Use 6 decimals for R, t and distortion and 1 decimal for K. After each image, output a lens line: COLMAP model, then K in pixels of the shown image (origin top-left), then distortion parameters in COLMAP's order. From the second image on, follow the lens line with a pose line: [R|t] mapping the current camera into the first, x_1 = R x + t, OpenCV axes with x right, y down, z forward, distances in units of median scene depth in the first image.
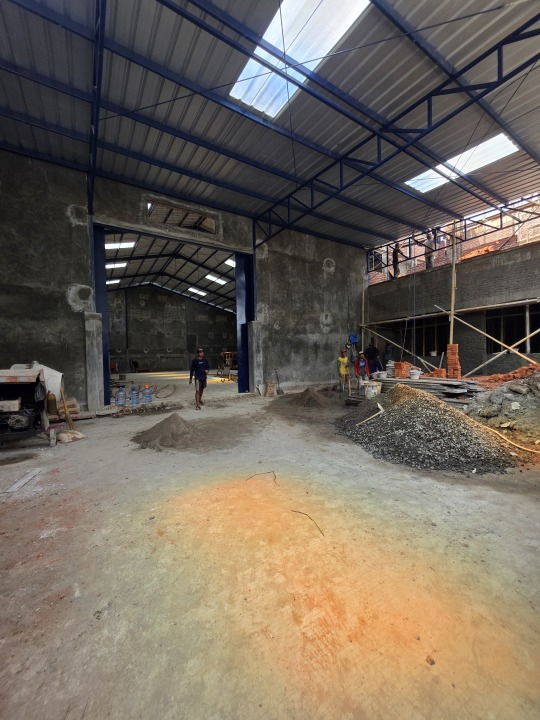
lens RADIAL K [[291.0, 0, 263.7], [0, 291.0, 358.0], [0, 0, 1]] dist [0.017910, 0.000576]
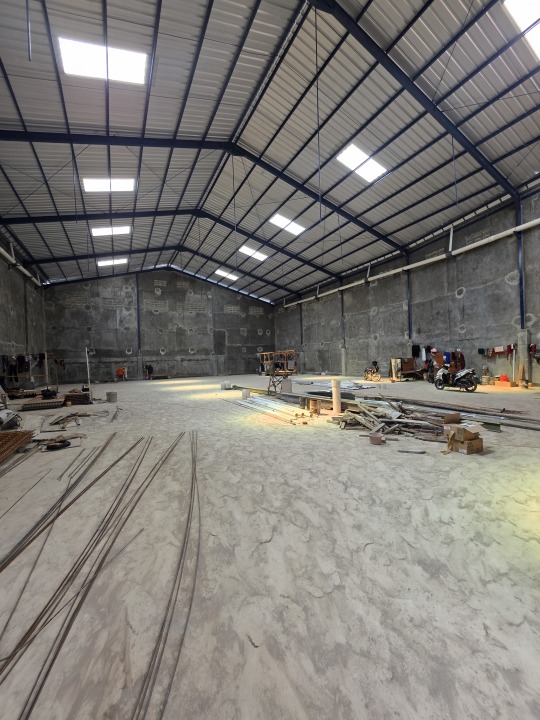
lens RADIAL K [[291.0, 0, 263.8], [0, 291.0, 359.7], [0, 0, 1]] dist [0.017910, 0.000576]
pose [[0.996967, -0.004715, -0.077686, -0.073937], [0.005182, 0.999970, 0.005816, -0.007018], [0.077656, -0.006201, 0.996961, 0.245717]]
